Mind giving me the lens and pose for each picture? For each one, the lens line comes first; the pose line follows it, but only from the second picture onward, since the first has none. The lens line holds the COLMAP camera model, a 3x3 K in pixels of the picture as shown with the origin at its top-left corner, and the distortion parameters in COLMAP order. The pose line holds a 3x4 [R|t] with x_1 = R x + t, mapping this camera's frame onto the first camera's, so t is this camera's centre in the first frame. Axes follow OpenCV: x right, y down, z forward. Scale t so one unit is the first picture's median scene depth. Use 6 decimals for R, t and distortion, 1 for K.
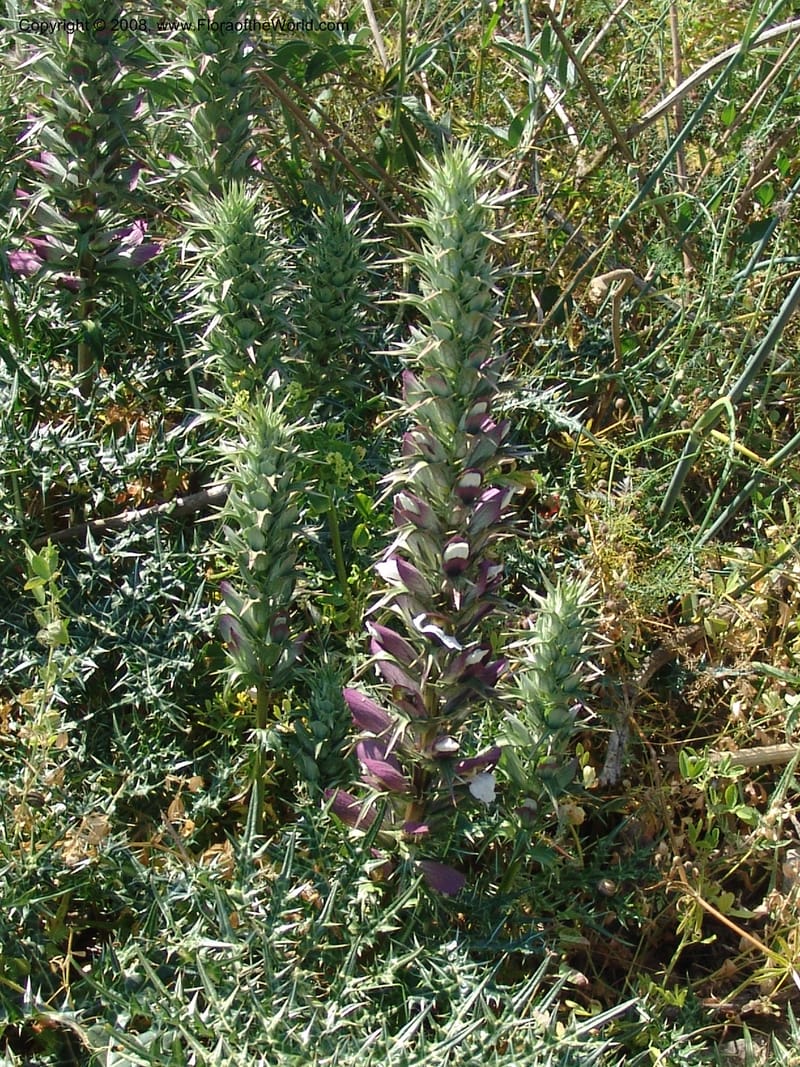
lens RADIAL K [[2360.0, 0, 400.8], [0, 2360.0, 534.5], [0, 0, 1]] dist [-0.084921, 0.000000]
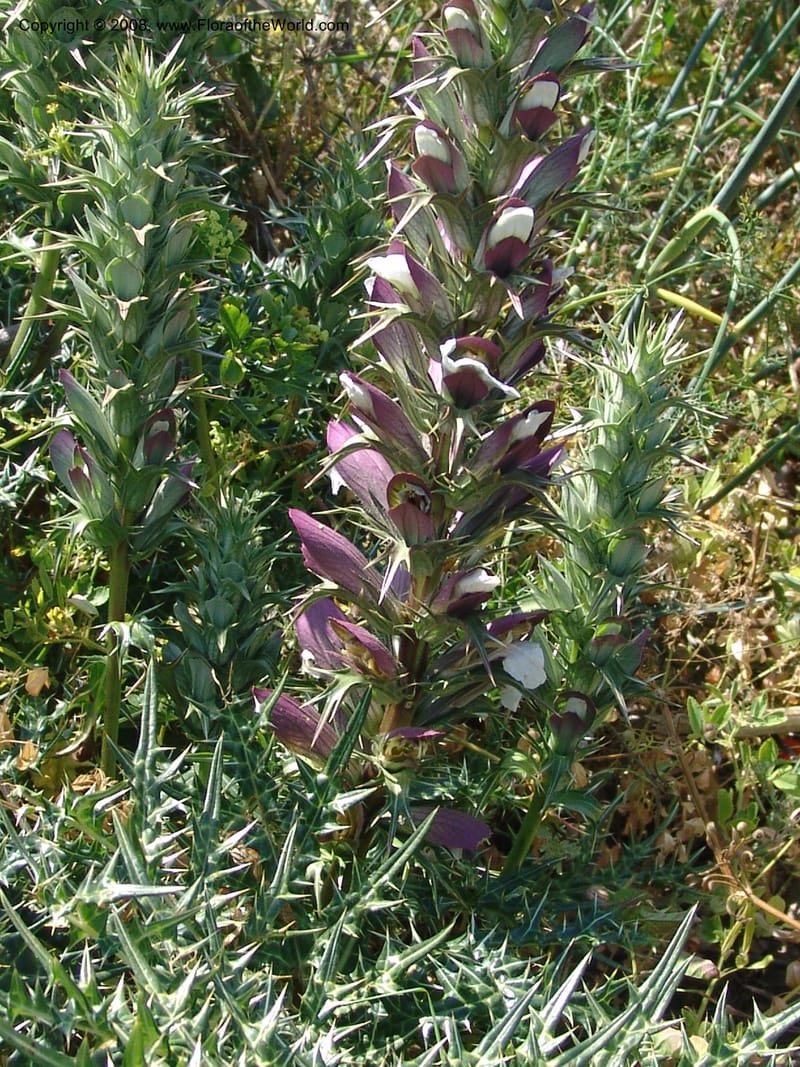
lens RADIAL K [[2360.0, 0, 399.4], [0, 2360.0, 532.9], [0, 0, 1]] dist [-0.084921, 0.000000]
pose [[0.983580, -0.016910, 0.179678, -0.105359], [0.035228, 0.994438, -0.099255, 0.133357], [-0.177000, 0.103955, 0.978705, 0.410245]]
